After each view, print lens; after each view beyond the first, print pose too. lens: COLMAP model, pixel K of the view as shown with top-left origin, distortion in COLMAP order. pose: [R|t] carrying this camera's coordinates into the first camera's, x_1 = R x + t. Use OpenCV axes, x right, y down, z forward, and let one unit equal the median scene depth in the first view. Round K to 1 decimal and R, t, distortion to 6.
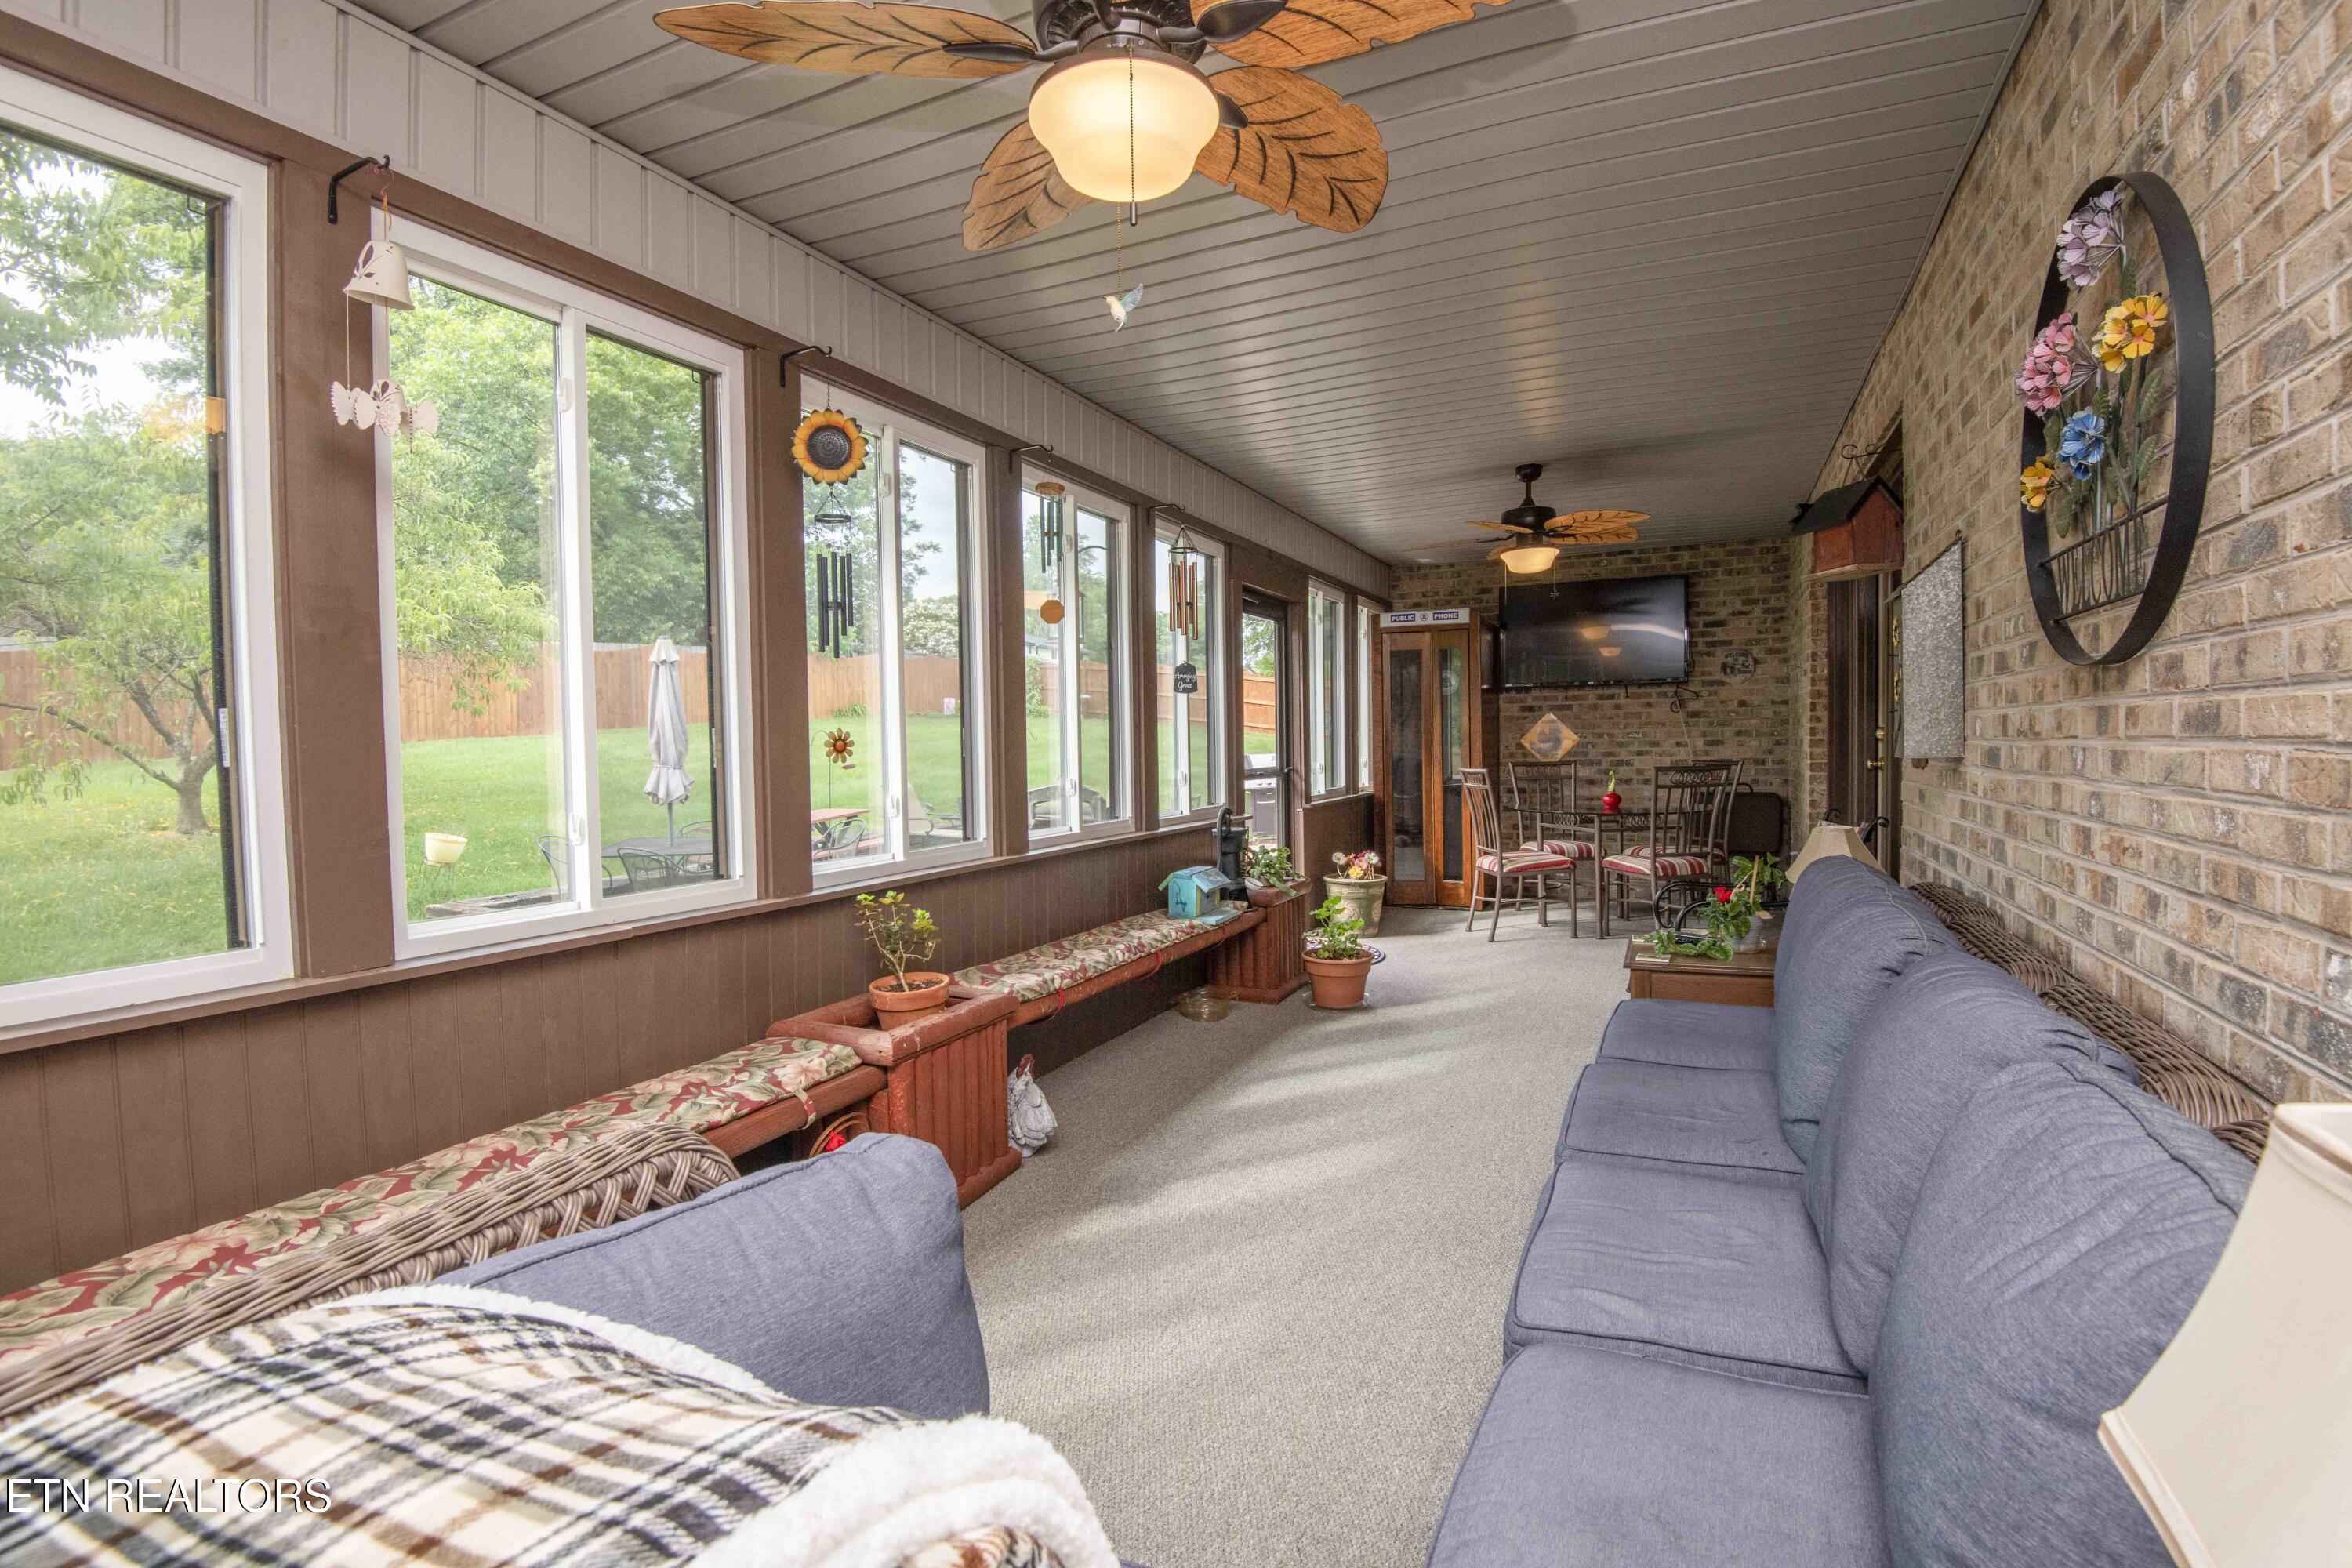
lens RADIAL K [[1090.0, 0, 1175.7], [0, 1090.0, 791.5], [0, 0, 1]] dist [-0.031256, -0.004317]
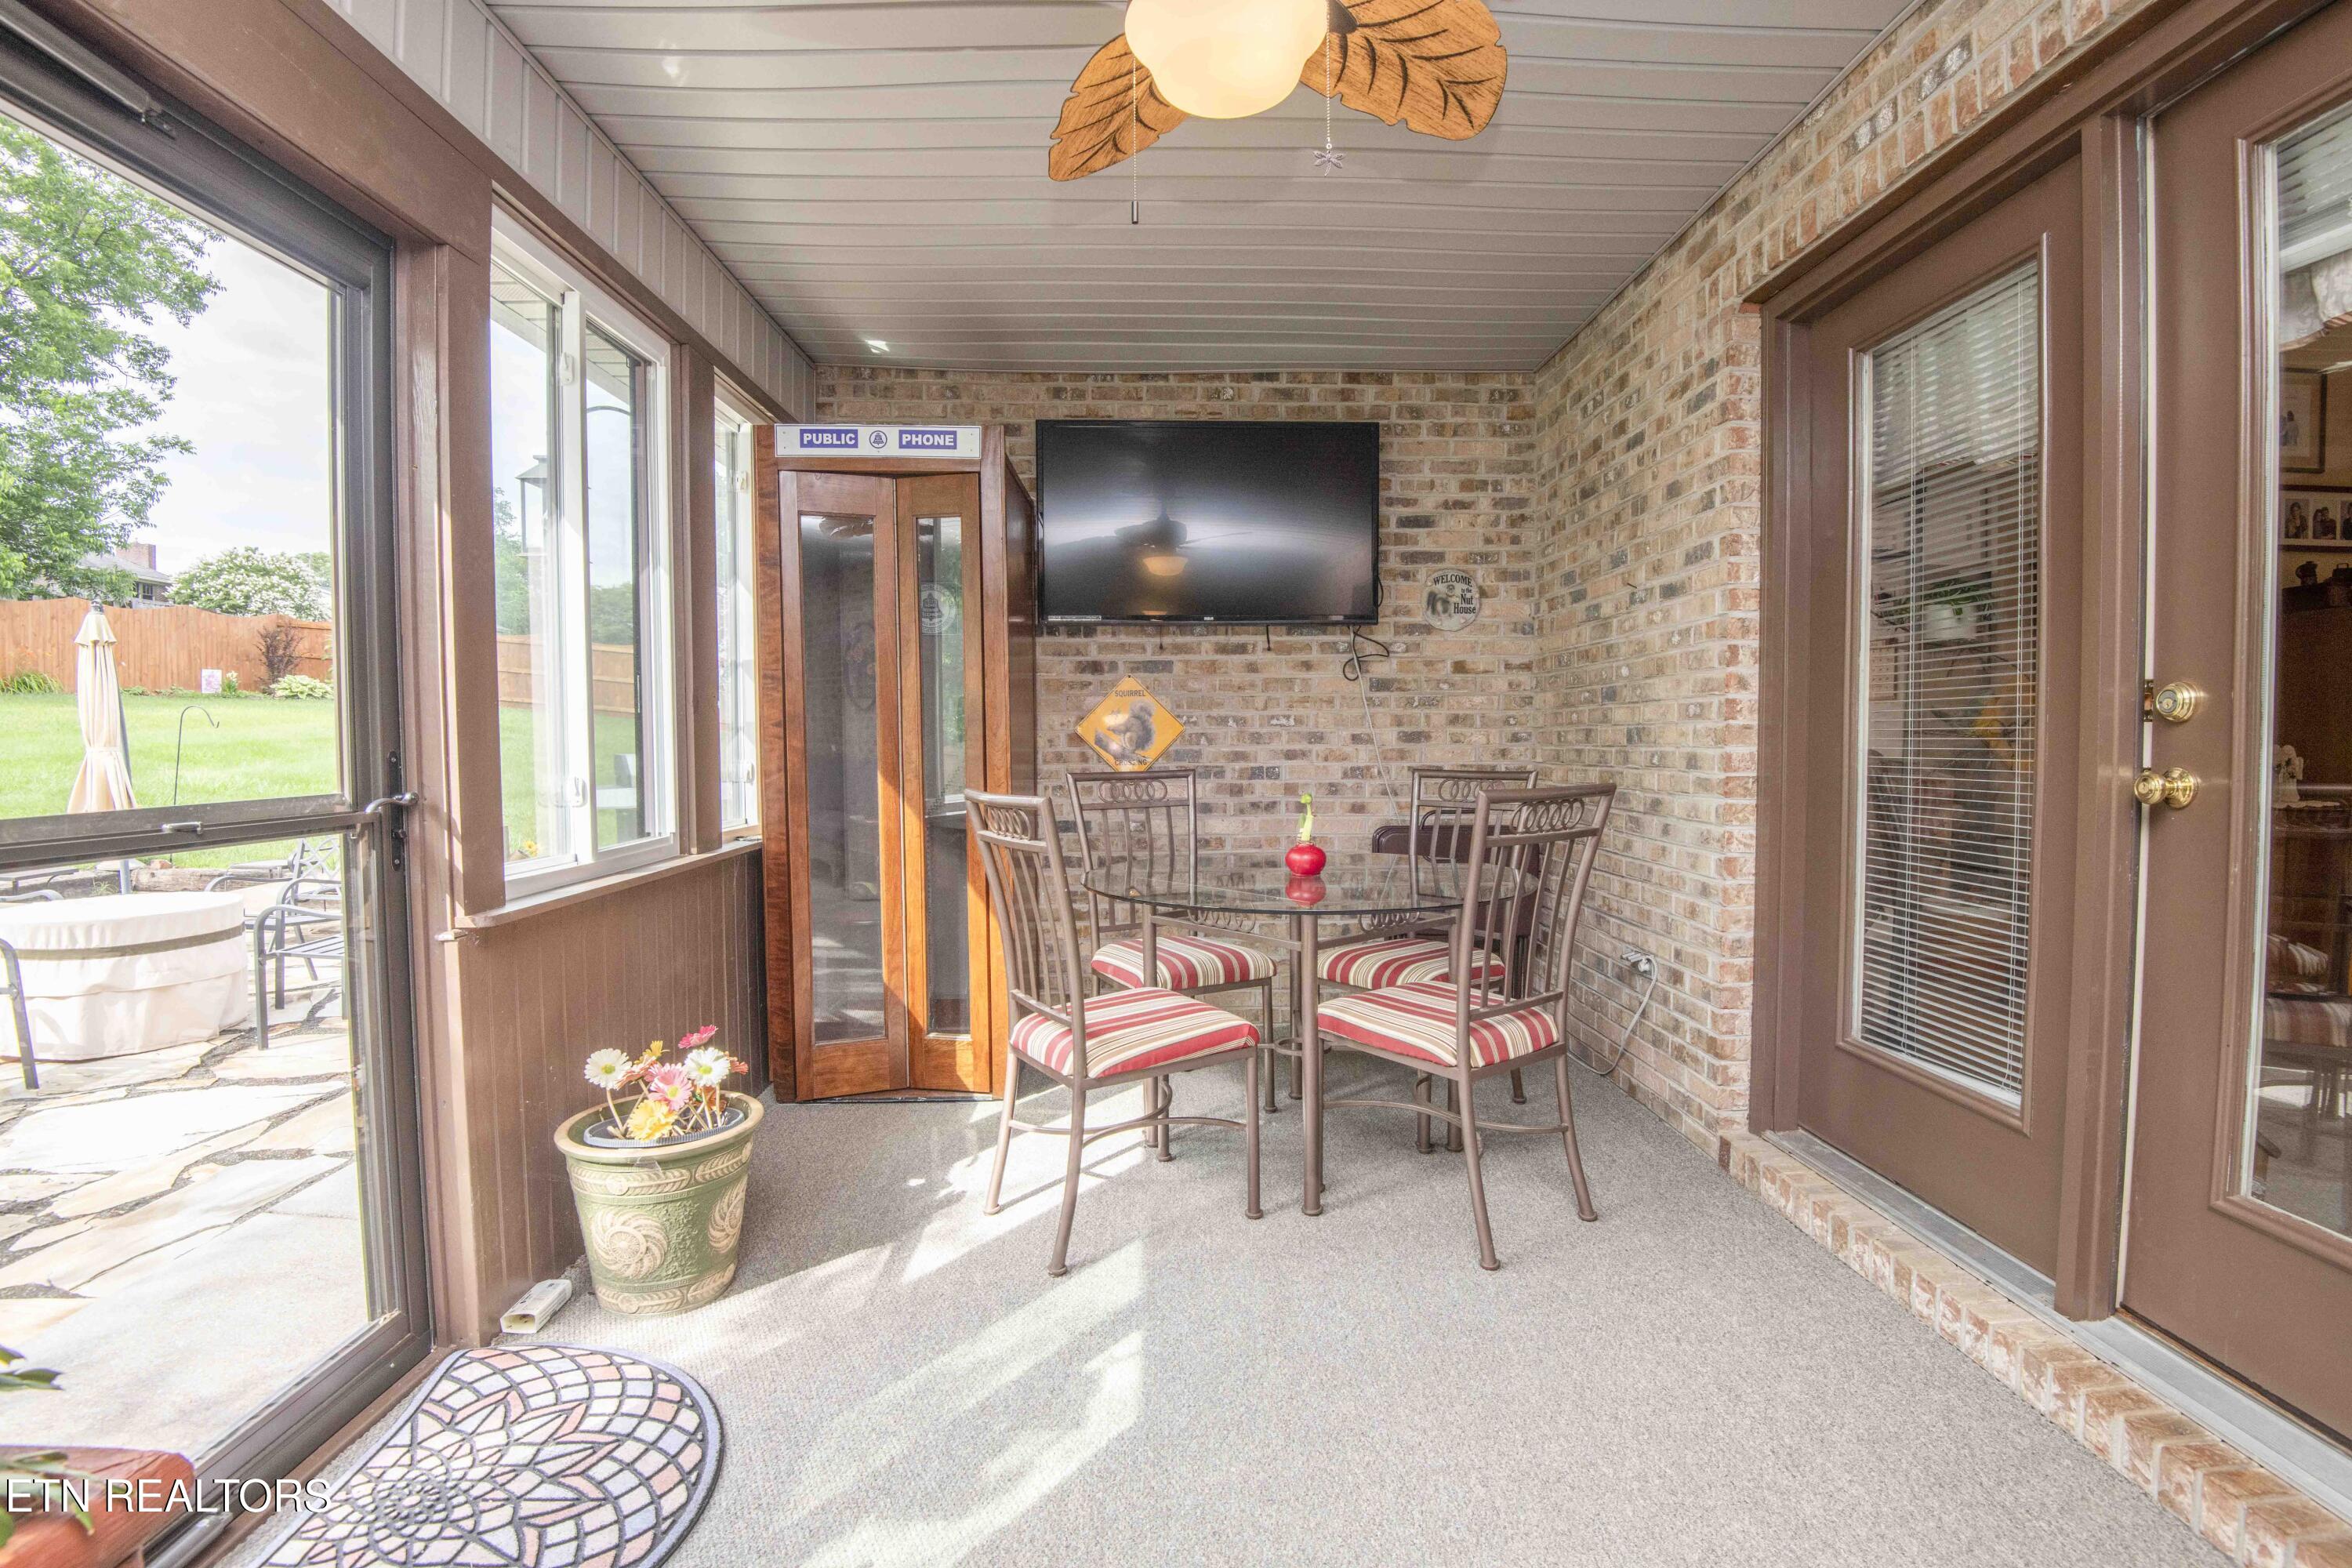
lens RADIAL K [[1090.0, 0, 1171.7], [0, 1090.0, 798.7], [0, 0, 1]] dist [-0.031256, -0.004317]
pose [[0.898290, -0.011520, 0.439252, 0.139927], [0.009978, 0.999933, 0.005821, -0.017750], [-0.439290, -0.000846, 0.898345, 0.550751]]
